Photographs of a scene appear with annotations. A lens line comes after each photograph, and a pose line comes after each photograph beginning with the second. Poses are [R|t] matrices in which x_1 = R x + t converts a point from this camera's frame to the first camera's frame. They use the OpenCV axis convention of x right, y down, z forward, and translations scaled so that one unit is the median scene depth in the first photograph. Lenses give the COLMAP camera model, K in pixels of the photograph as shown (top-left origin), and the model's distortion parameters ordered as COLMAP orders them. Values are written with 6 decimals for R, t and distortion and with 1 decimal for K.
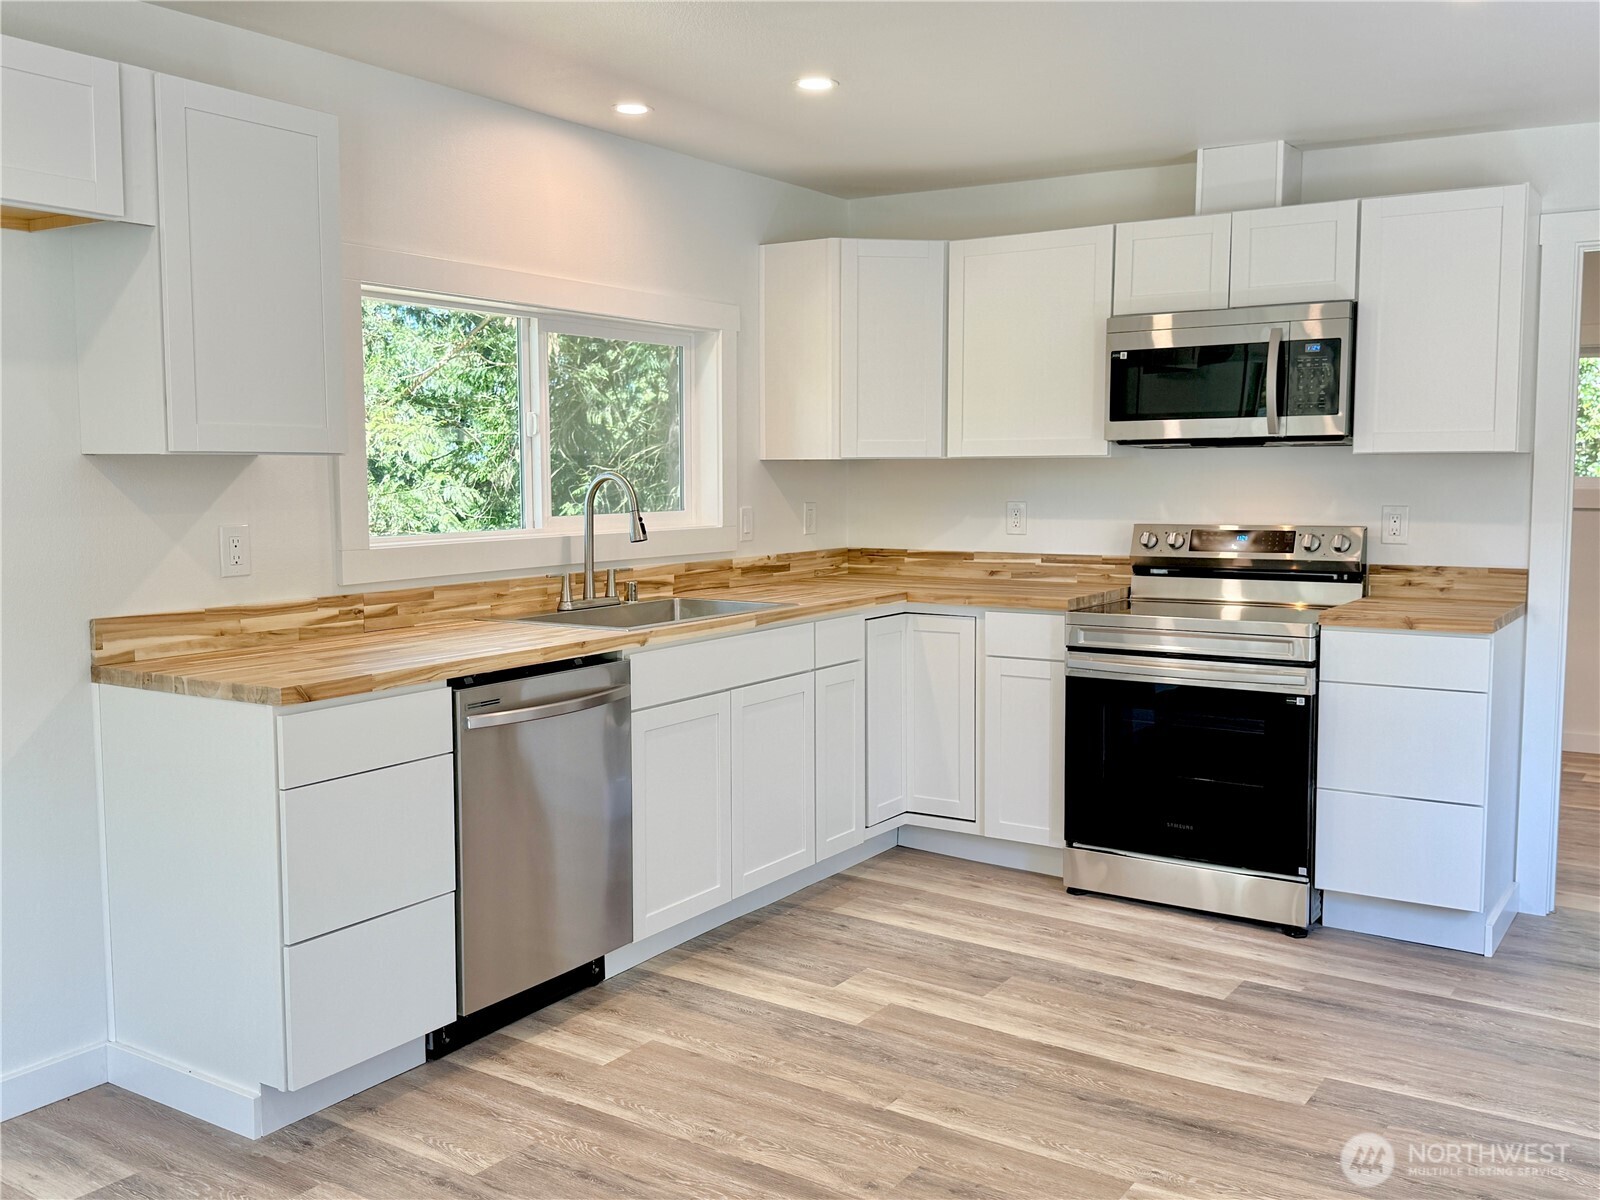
lens RADIAL K [[1441.2, 0, 800.0], [0, 1441.2, 600.0], [0, 0, 1]] dist [0.001826, -0.001353]
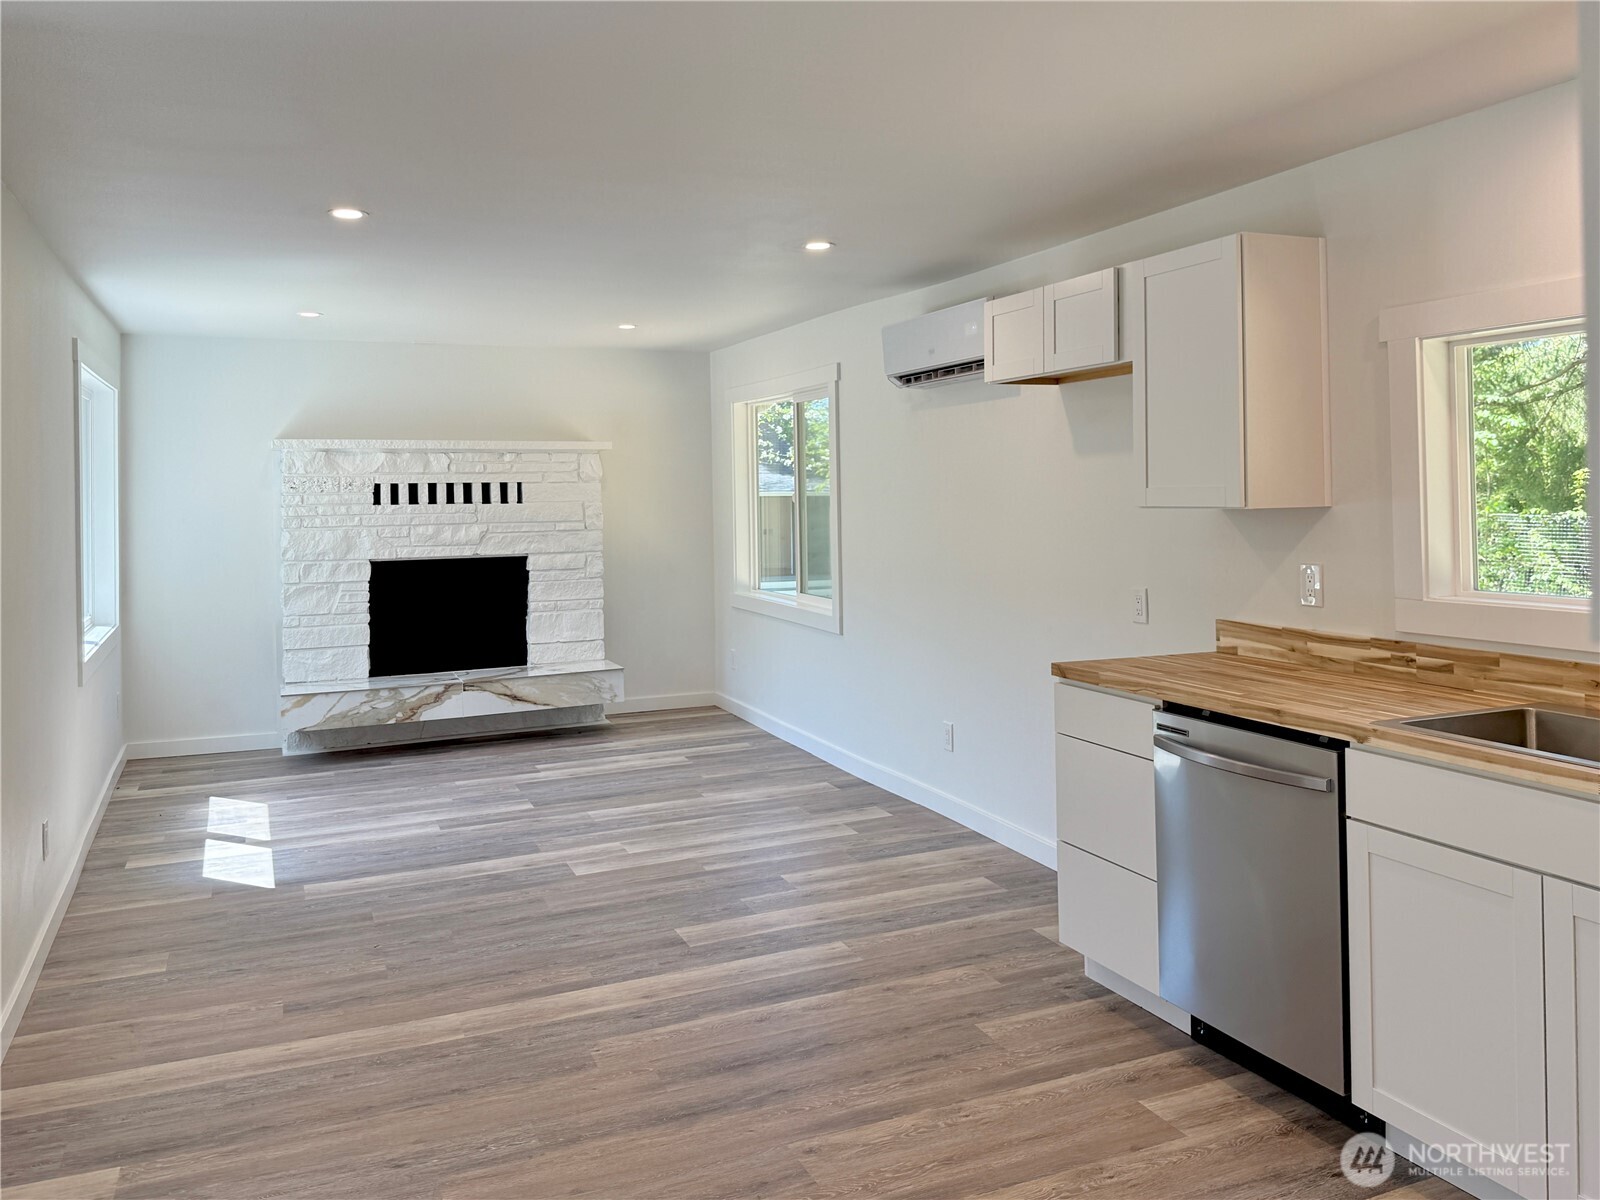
lens RADIAL K [[1234.7, 0, 800.0], [0, 1234.7, 600.0], [0, 0, 1]] dist [0.000374, 0.001335]
pose [[-0.550618, 0.076075, -0.831284, 0.621182], [-0.068397, 0.988379, 0.135755, -0.117994], [0.831951, 0.131606, -0.539015, 1.089196]]
